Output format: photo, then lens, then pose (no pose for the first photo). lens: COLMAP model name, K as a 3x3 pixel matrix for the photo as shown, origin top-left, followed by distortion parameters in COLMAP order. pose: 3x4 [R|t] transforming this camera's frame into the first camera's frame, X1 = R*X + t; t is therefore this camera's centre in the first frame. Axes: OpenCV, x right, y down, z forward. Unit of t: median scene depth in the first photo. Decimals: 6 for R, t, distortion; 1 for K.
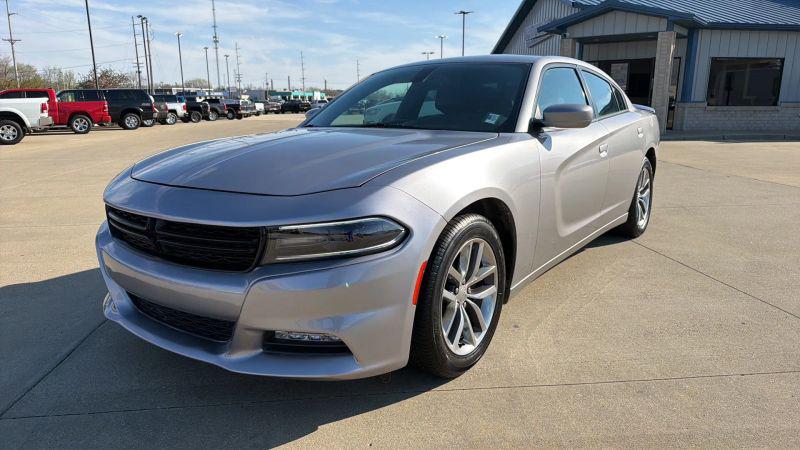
lens RADIAL K [[542.2, 0, 405.6], [0, 542.2, 231.3], [0, 0, 1]] dist [0.044090, -0.055374]
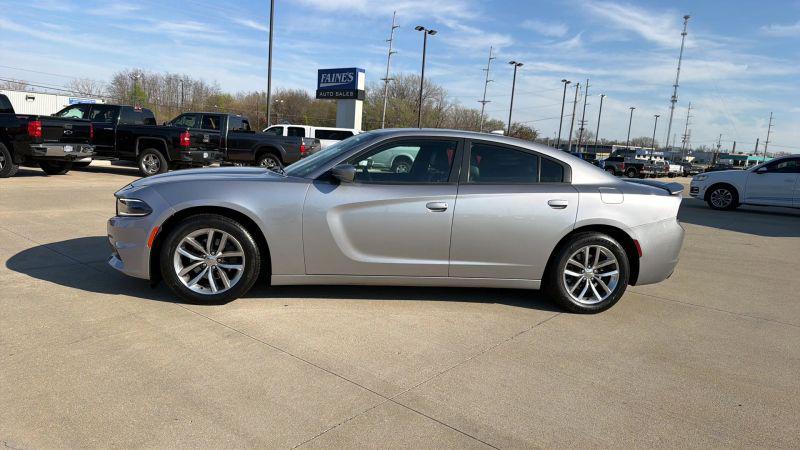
lens RADIAL K [[542.2, 0, 395.6], [0, 542.2, 241.6], [0, 0, 1]] dist [0.044090, -0.055374]
pose [[0.703857, 0.176090, -0.688170, 0.242693], [-0.232011, 0.972644, 0.011582, -0.014289], [0.671384, 0.151511, 0.725457, 0.016586]]
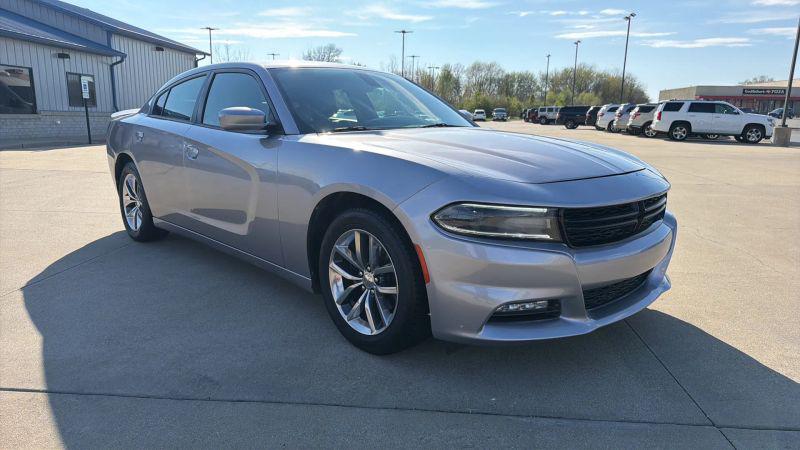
lens RADIAL K [[543.2, 0, 388.2], [0, 543.2, 230.8], [0, 0, 1]] dist [0.035890, -0.045333]
pose [[0.214025, -0.194164, 0.957337, -0.214030], [0.210657, 0.966160, 0.148858, -0.031365], [-0.953843, 0.169810, 0.247684, 0.153956]]
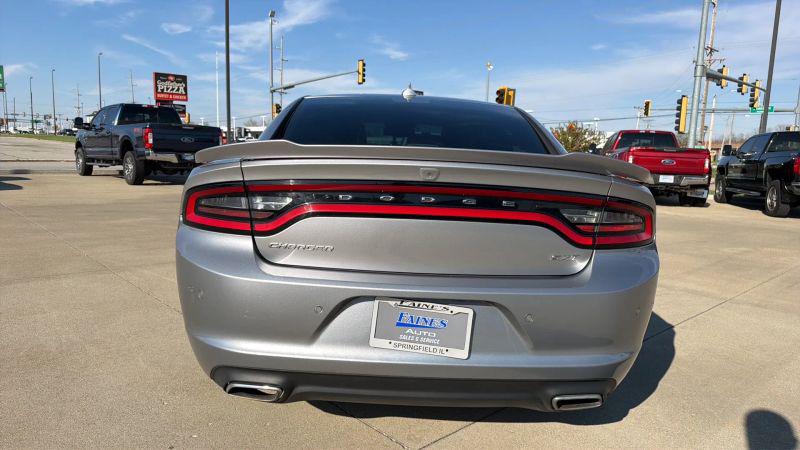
lens RADIAL K [[542.2, 0, 391.3], [0, 542.2, 224.9], [0, 0, 1]] dist [0.044090, -0.055374]
pose [[-0.804144, 0.057244, -0.591671, 0.182314], [-0.165019, 0.934732, 0.314713, -0.100404], [0.571070, 0.350712, -0.742213, 0.434128]]
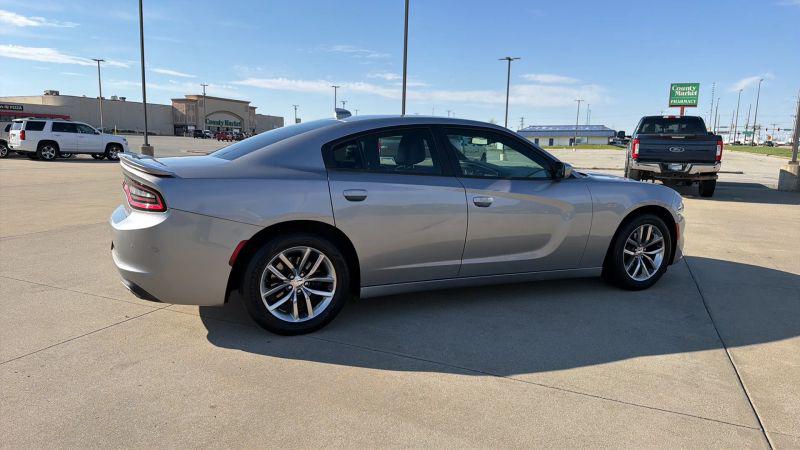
lens RADIAL K [[542.2, 0, 387.6], [0, 542.2, 226.4], [0, 0, 1]] dist [0.044090, -0.055374]
pose [[-0.860007, -0.090667, 0.502163, -0.099688], [0.100282, 0.934868, 0.340536, -0.121310], [-0.500331, 0.343221, -0.794901, 0.493964]]
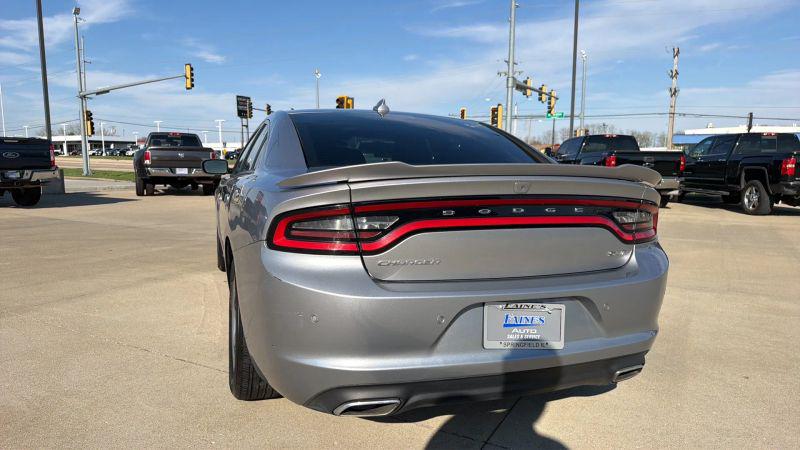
lens RADIAL K [[542.2, 0, 385.6], [0, 542.2, 231.6], [0, 0, 1]] dist [0.044090, -0.055374]
pose [[-0.589646, 0.105516, -0.800740, 0.225214], [-0.186970, 0.946665, 0.262425, -0.094182], [0.785723, 0.304452, -0.538469, 0.400329]]
